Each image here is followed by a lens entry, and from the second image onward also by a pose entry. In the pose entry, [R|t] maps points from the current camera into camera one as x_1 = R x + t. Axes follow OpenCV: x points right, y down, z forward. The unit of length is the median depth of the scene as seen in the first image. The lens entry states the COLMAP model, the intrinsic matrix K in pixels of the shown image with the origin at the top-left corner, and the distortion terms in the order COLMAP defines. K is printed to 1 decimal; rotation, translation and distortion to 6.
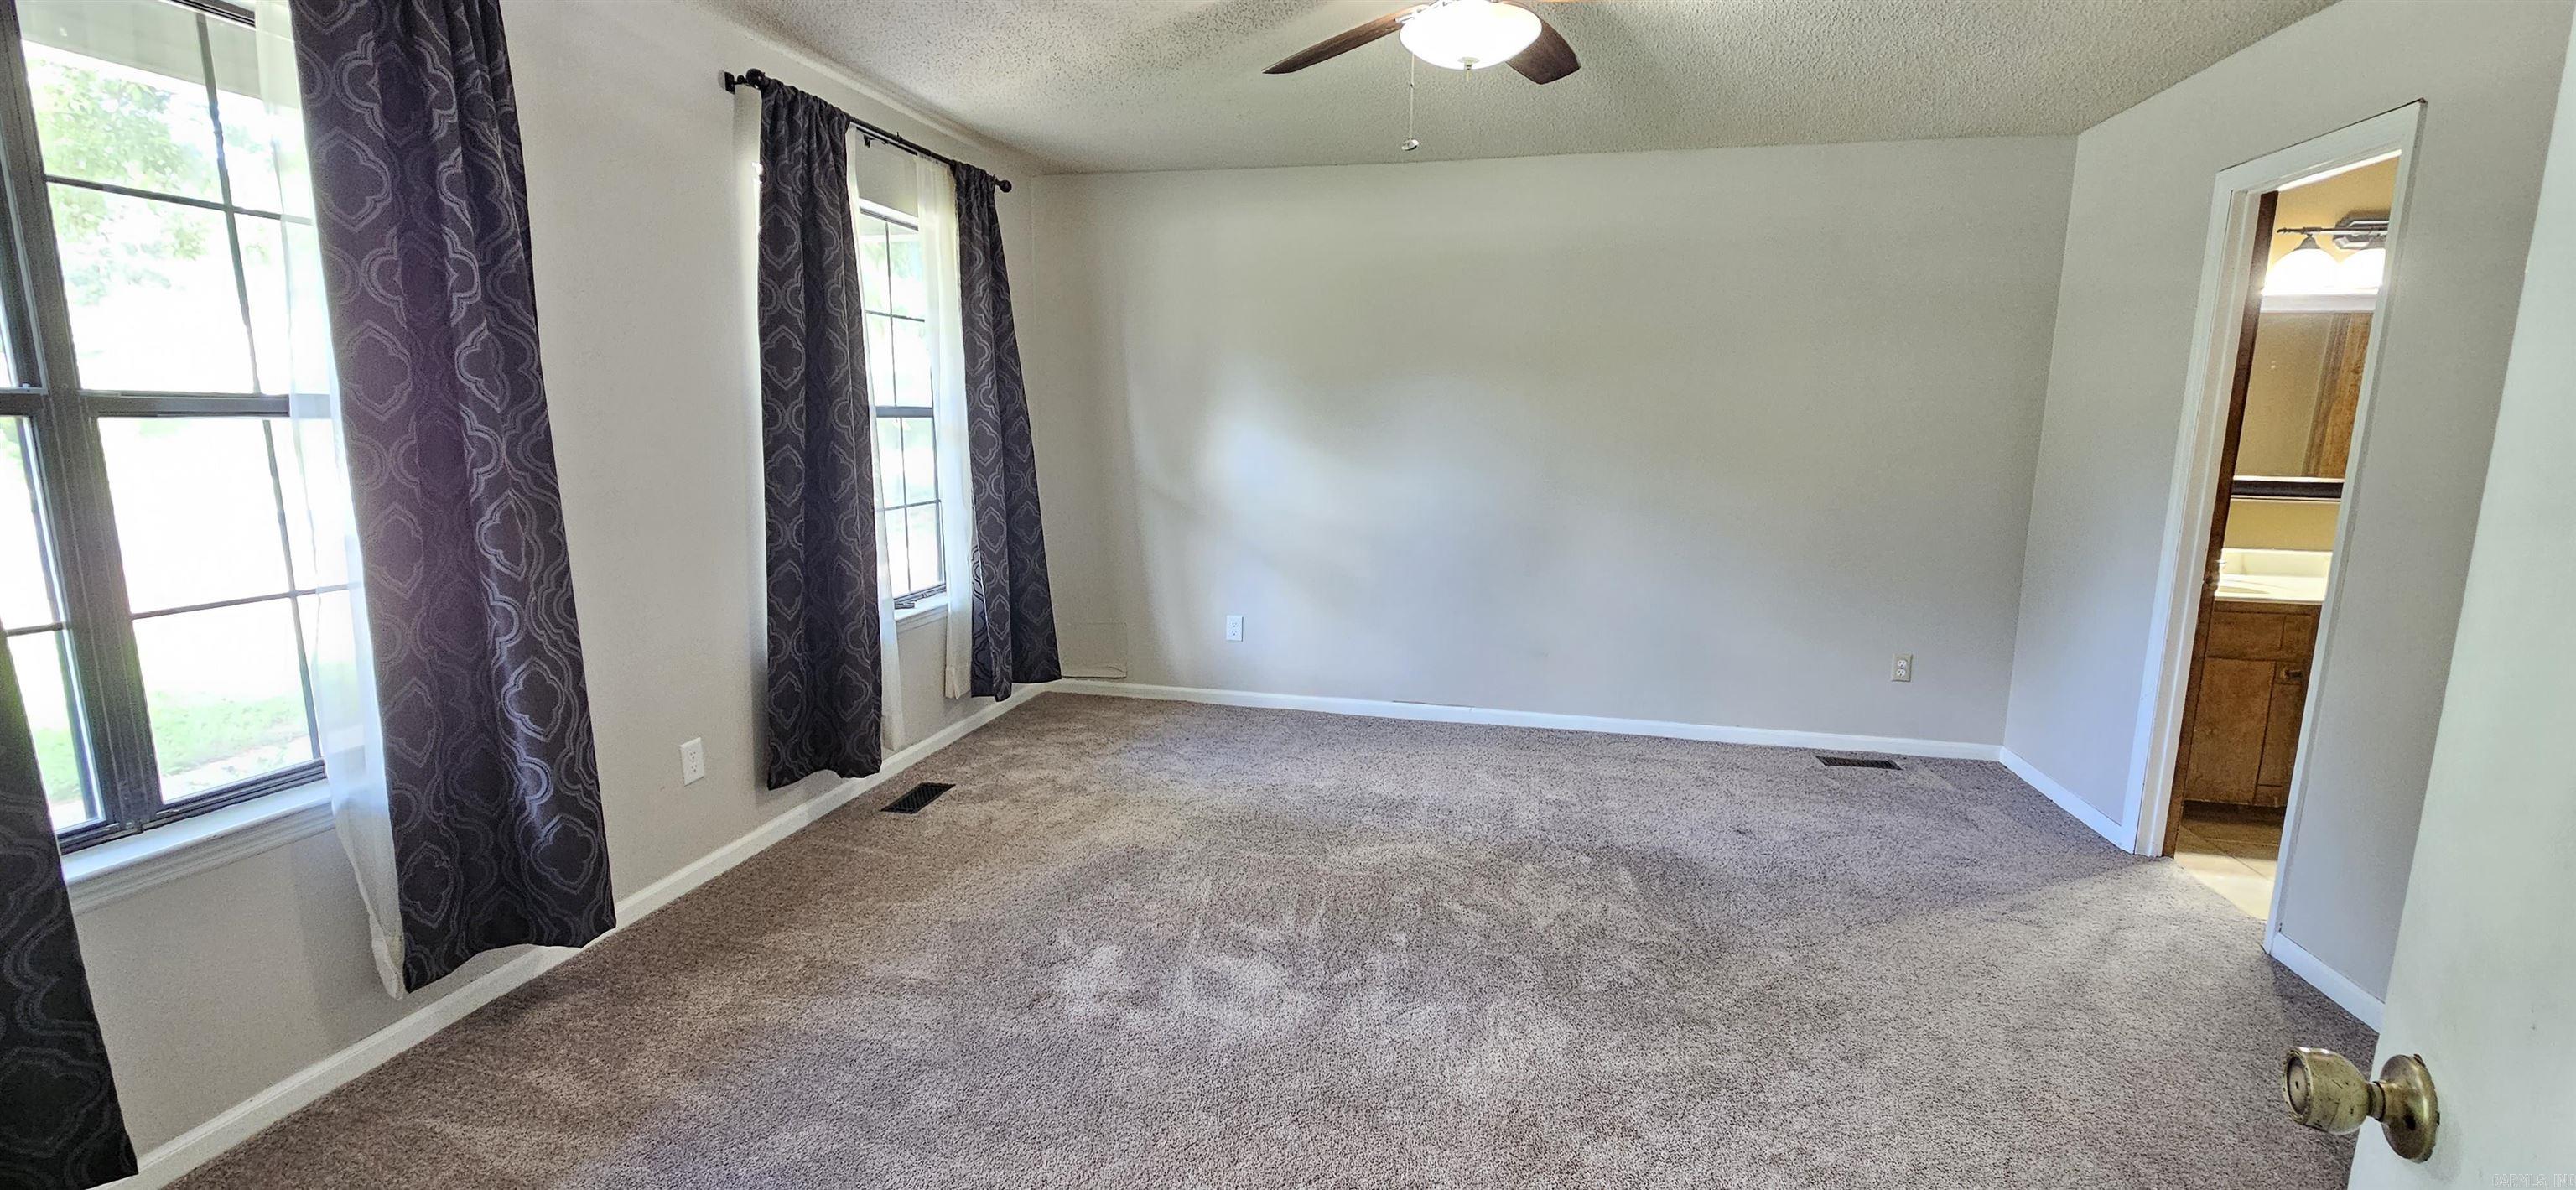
lens RADIAL K [[1056.3, 0, 1281.5], [0, 1056.3, 585.4], [0, 0, 1]] dist [0.000540, 0.000077]
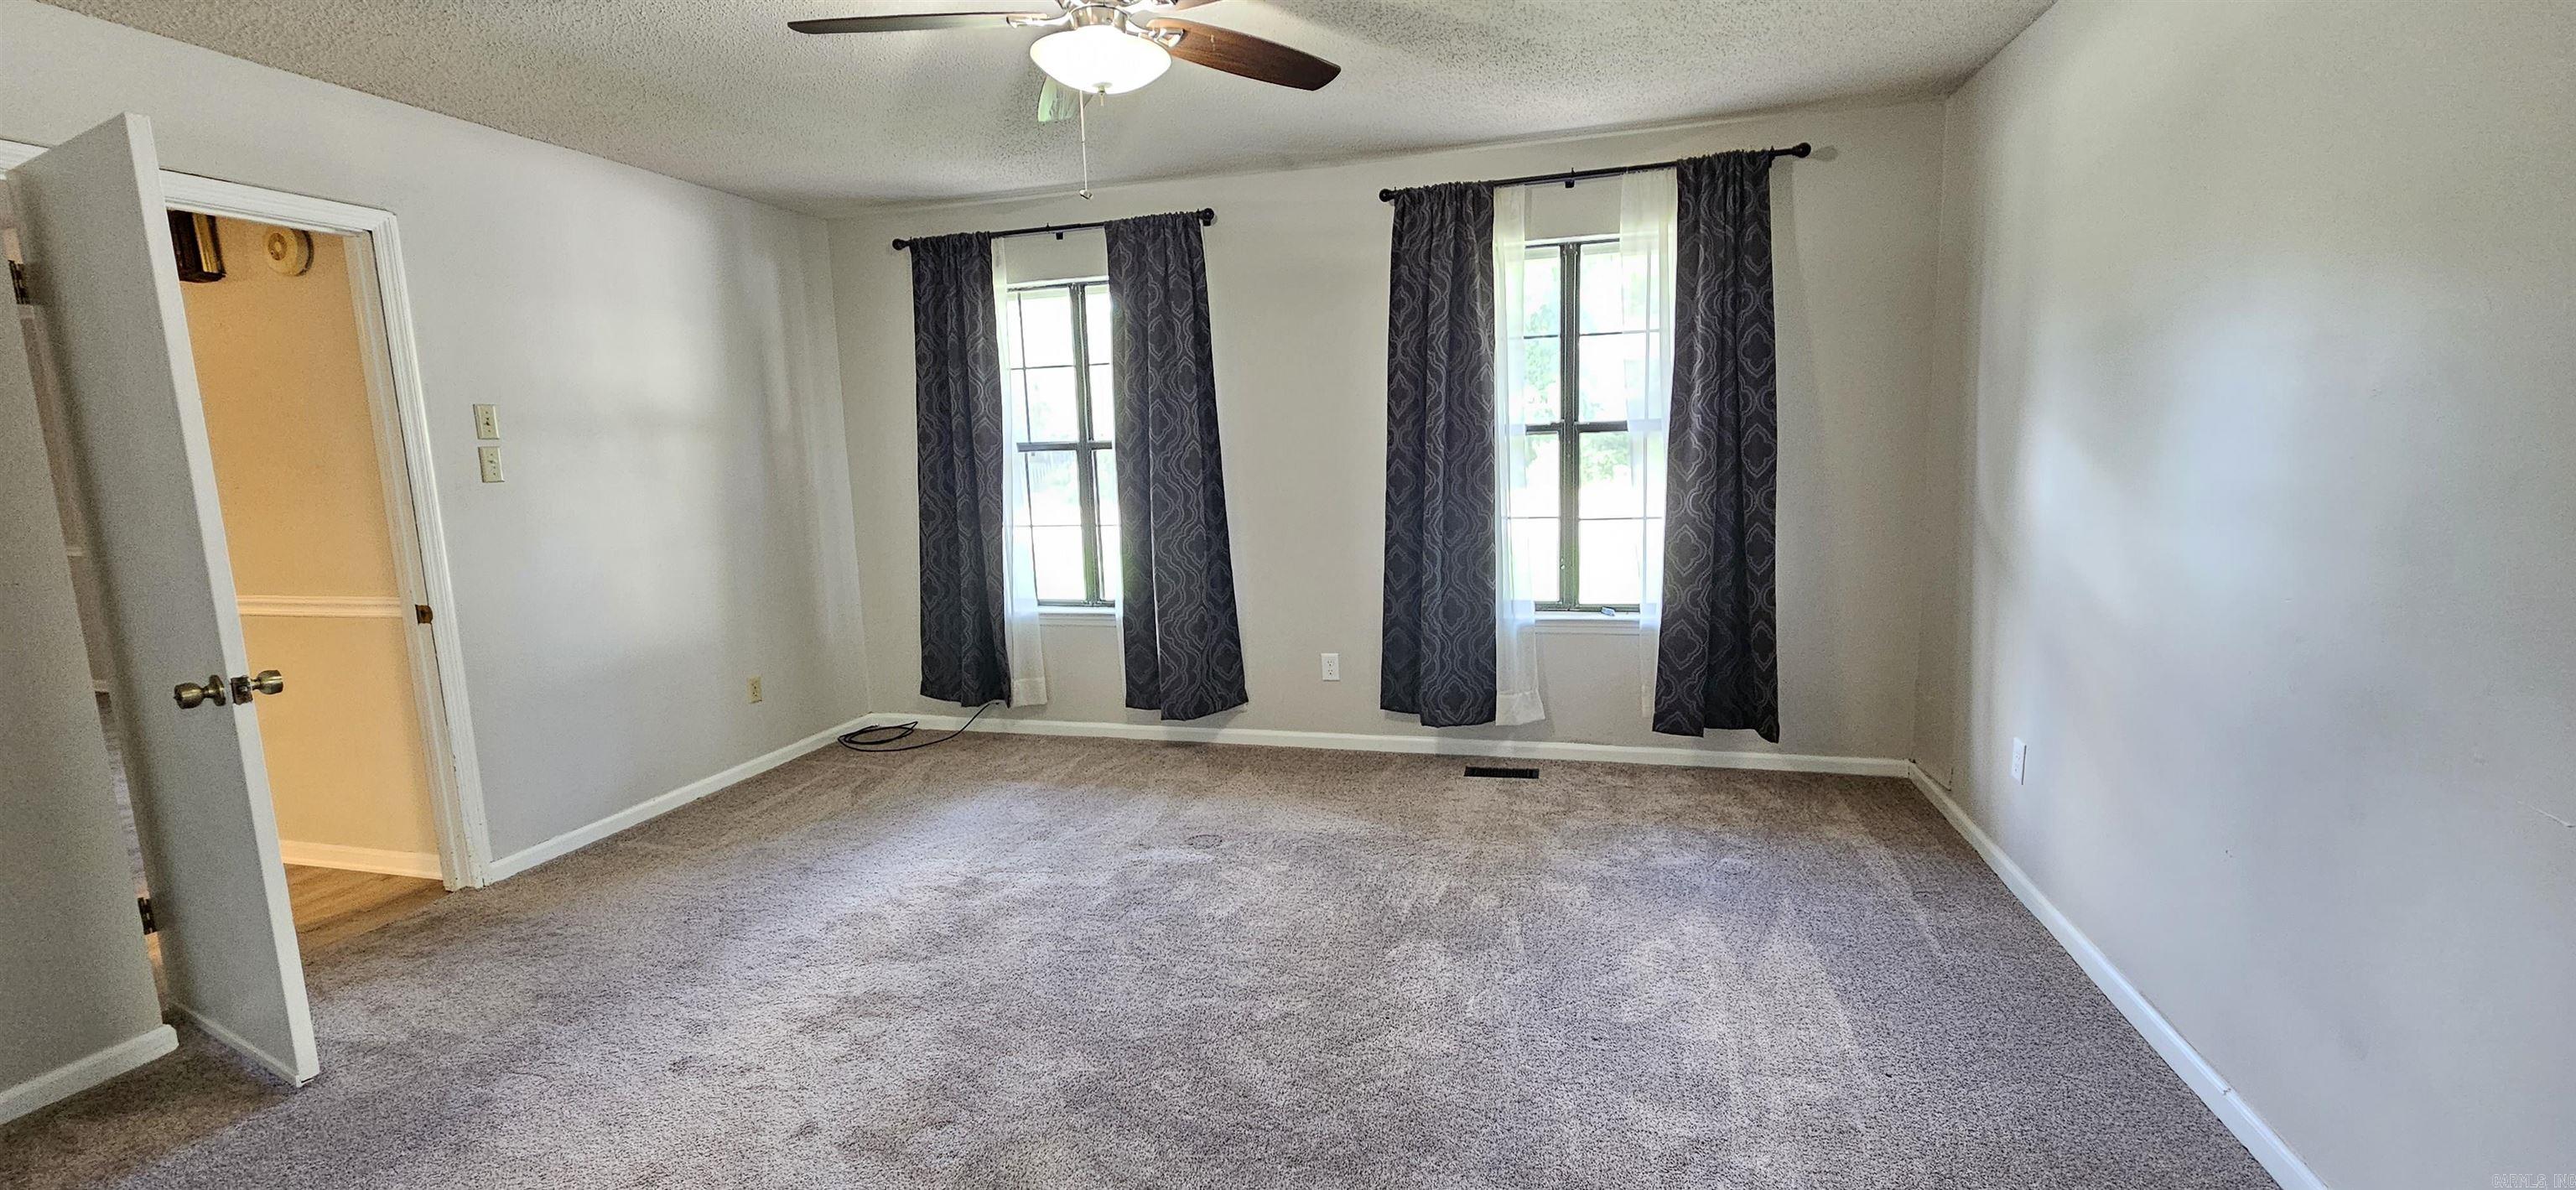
lens RADIAL K [[1056.3, 0, 1281.5], [0, 1056.3, 585.4], [0, 0, 1]] dist [0.000540, 0.000077]
pose [[-0.055846, 0.130643, -0.989855, 0.797294], [-0.122367, 0.983033, 0.136646, -0.126532], [0.990913, 0.128756, -0.038912, 0.829869]]
